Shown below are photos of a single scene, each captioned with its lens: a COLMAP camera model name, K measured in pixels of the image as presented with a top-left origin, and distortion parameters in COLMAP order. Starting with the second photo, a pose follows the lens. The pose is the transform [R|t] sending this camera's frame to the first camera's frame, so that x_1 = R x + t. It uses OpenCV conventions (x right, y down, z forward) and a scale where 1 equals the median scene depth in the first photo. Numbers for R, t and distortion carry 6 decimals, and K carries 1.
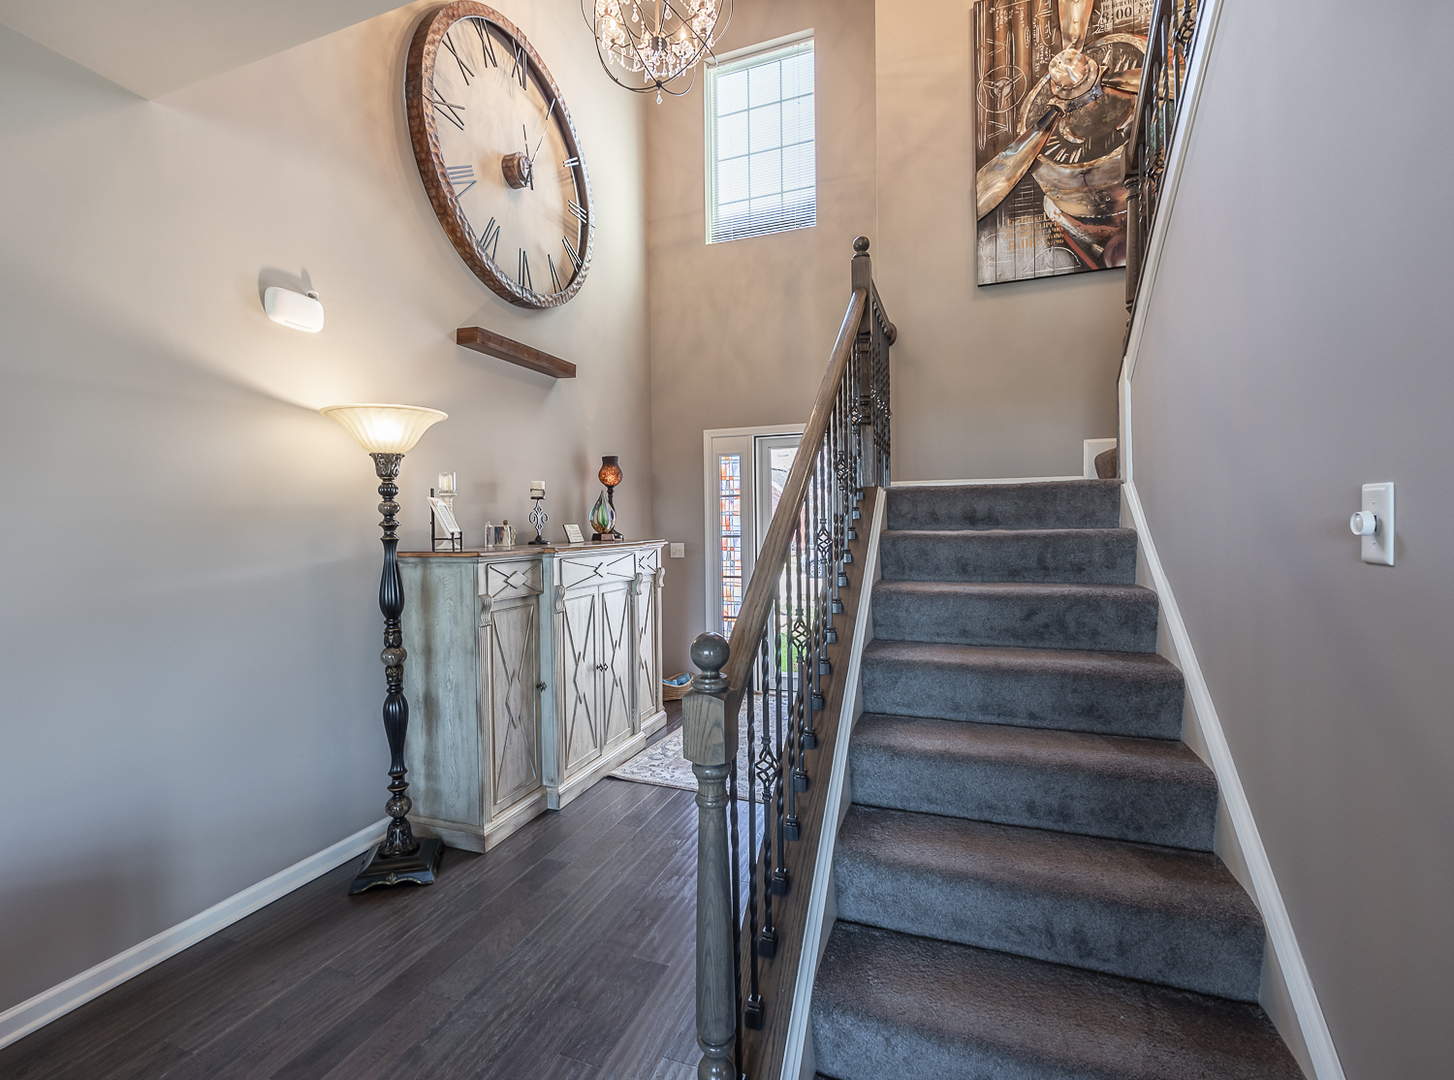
lens RADIAL K [[641.1, 0, 728.0], [0, 641.1, 532.0], [0, 0, 1]] dist [-0.000569, -0.000019]
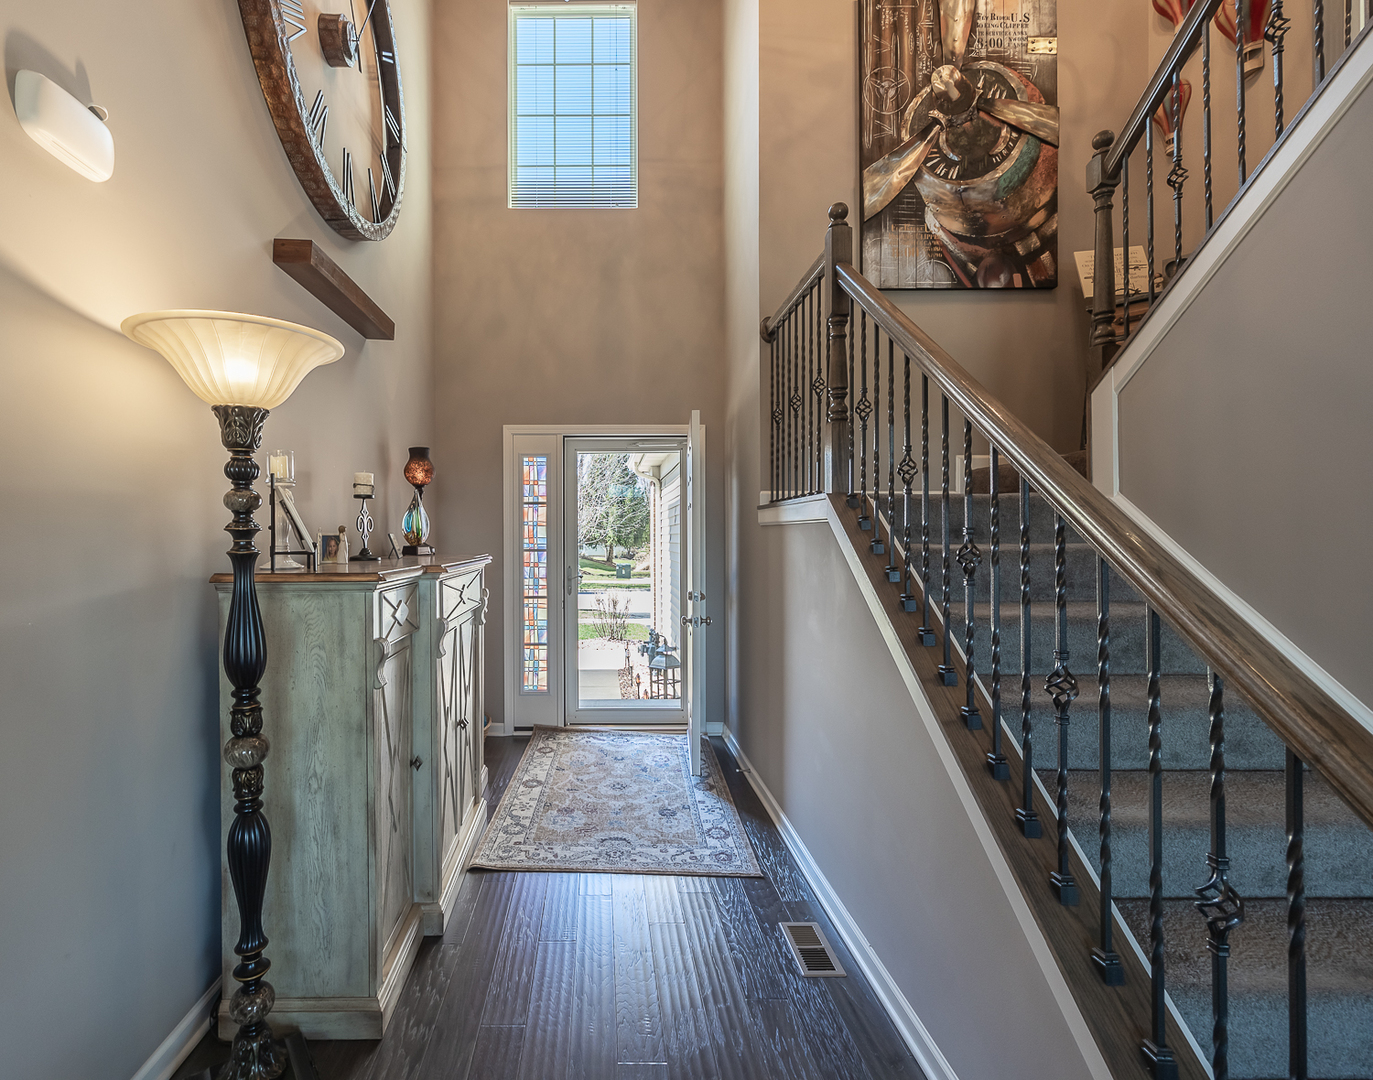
lens RADIAL K [[667.9, 0, 686.5], [0, 667.9, 540.0], [0, 0, 1]] dist [0.000554, -0.000036]
pose [[0.940659, 0.007989, 0.339258, -0.202211], [-0.004974, 0.999940, -0.009755, 0.001629], [-0.339315, 0.007489, 0.940643, 0.160511]]
